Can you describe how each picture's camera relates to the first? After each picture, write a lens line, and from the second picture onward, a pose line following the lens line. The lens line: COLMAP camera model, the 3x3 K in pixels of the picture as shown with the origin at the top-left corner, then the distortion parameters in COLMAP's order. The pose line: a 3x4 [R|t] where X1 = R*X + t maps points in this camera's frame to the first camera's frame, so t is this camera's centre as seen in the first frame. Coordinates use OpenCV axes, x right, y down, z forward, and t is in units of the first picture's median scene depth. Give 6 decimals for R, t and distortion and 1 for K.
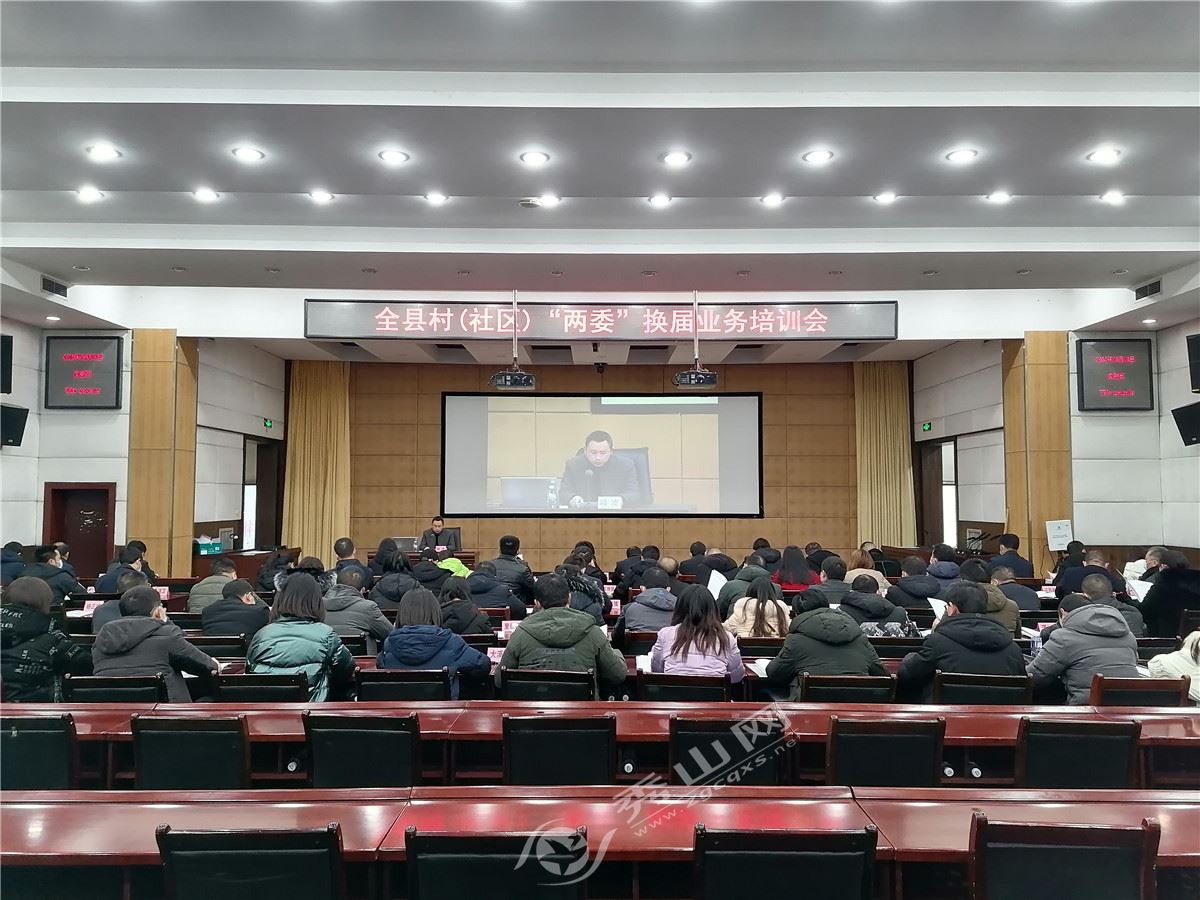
lens RADIAL K [[896.4, 0, 600.0], [0, 896.4, 450.0], [0, 0, 1]] dist [0.074330, -0.003630]
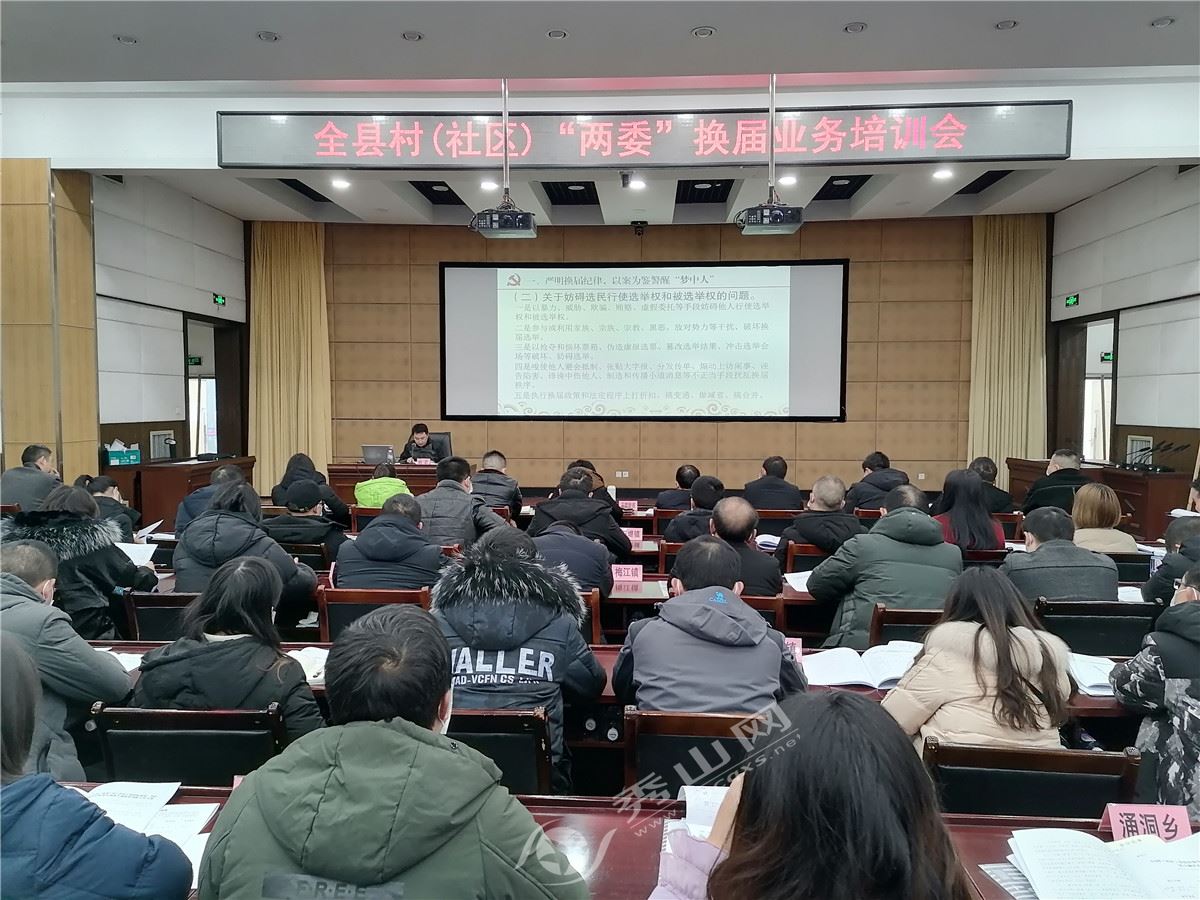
lens RADIAL K [[896.4, 0, 600.0], [0, 896.4, 450.0], [0, 0, 1]] dist [0.074330, -0.003630]
pose [[0.998352, 0.004766, -0.057182, 0.016546], [0.001376, 0.994269, 0.106899, 0.021142], [0.057364, -0.106801, 0.992624, 0.270371]]
